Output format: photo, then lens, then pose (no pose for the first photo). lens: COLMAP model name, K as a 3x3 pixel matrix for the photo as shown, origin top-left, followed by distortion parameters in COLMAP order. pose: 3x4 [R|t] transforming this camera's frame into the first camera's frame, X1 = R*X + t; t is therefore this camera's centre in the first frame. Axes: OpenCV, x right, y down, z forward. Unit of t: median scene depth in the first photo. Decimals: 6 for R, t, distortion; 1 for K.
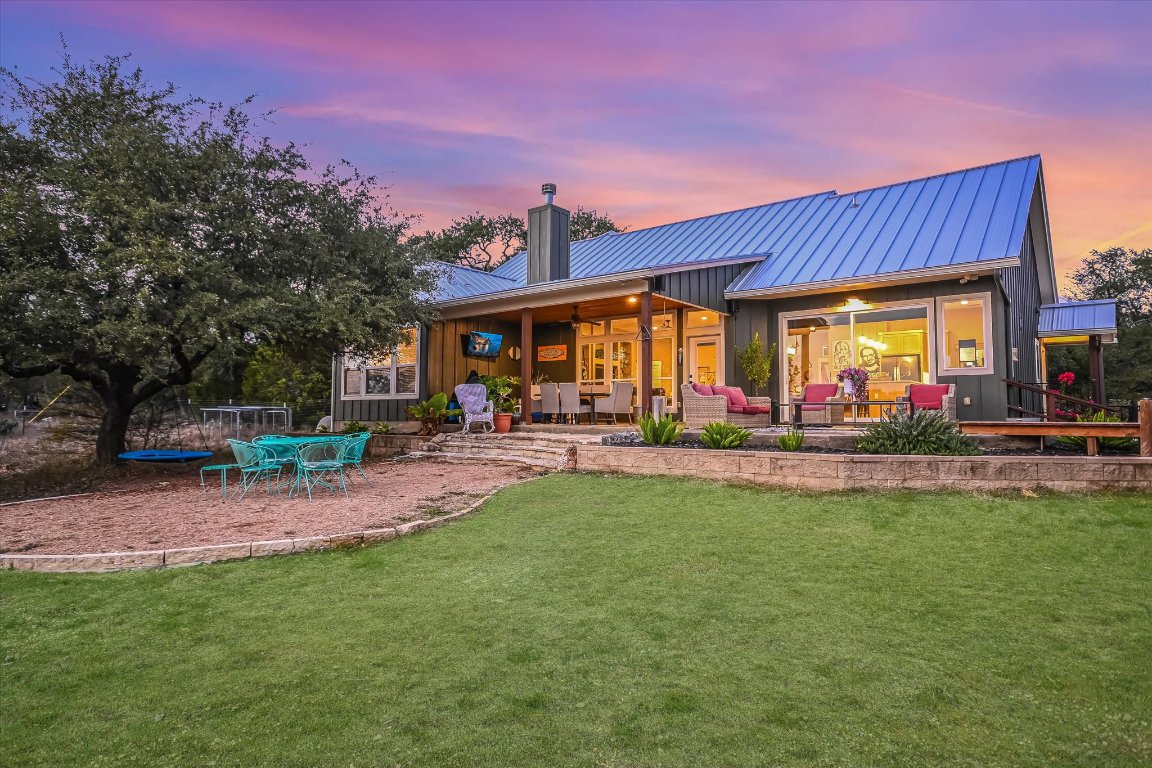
lens RADIAL K [[639.7, 0, 576.0], [0, 639.7, 384.0], [0, 0, 1]] dist [-0.000074, -0.000085]
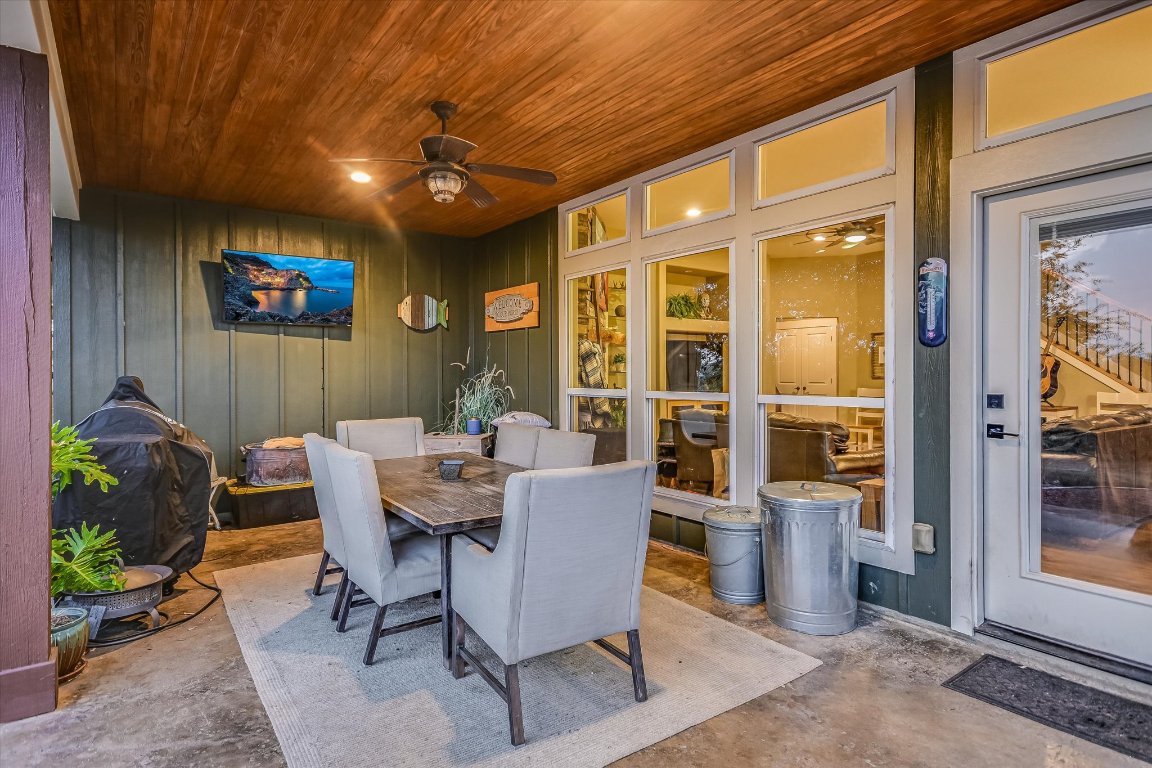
lens RADIAL K [[639.7, 0, 576.0], [0, 639.7, 384.0], [0, 0, 1]] dist [-0.000074, -0.000085]
pose [[0.969044, -0.009080, -0.246721, 0.093407], [0.025051, 0.997782, 0.061673, -0.028780], [0.245614, -0.065944, 0.967122, 0.702800]]
